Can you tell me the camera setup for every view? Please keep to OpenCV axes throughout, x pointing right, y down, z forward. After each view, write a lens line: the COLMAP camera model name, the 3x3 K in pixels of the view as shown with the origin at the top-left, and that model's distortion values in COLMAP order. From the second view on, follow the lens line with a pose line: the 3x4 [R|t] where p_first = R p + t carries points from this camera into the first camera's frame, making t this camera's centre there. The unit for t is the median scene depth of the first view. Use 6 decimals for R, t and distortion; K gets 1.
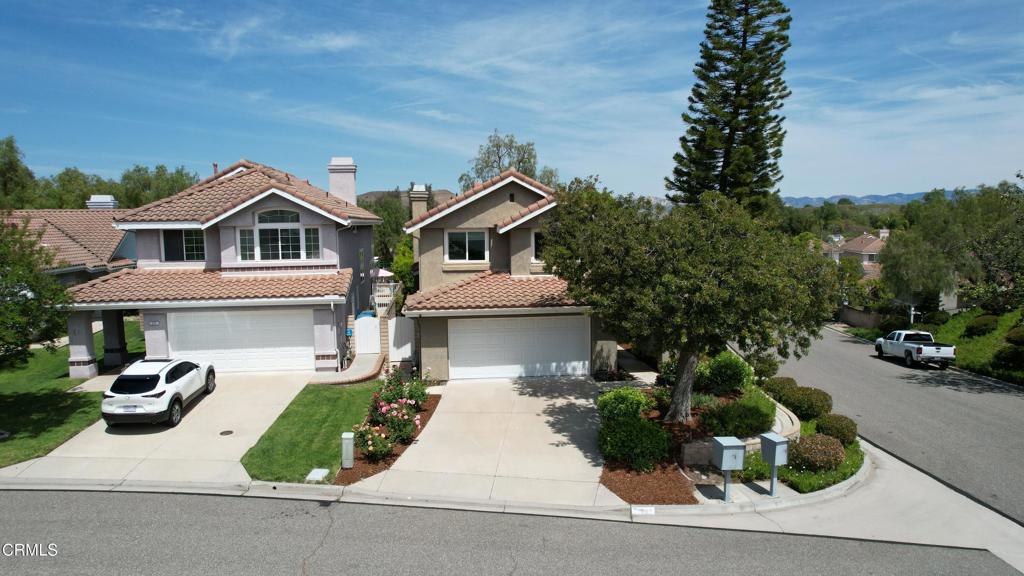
lens RADIAL K [[658.2, 0, 512.2], [0, 658.2, 293.9], [0, 0, 1]] dist [-0.081589, 0.075112]
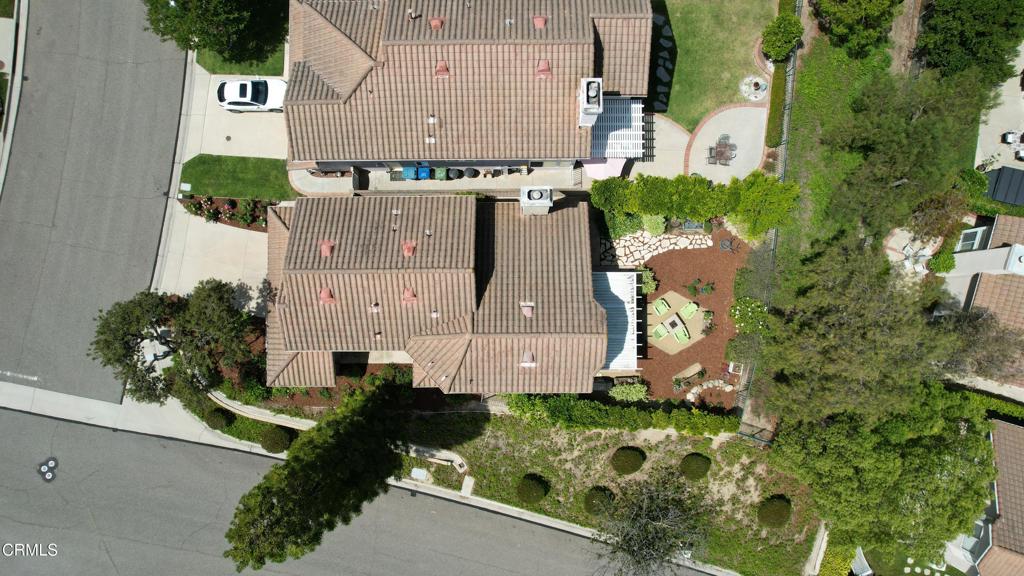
lens RADIAL K [[658.2, 0, 512.2], [0, 658.2, 293.9], [0, 0, 1]] dist [-0.081589, 0.075112]
pose [[-0.107244, 0.994226, -0.003763, -0.001566], [-0.112967, -0.008425, 0.993563, -1.612598], [0.987794, 0.106978, 0.113218, 1.342104]]
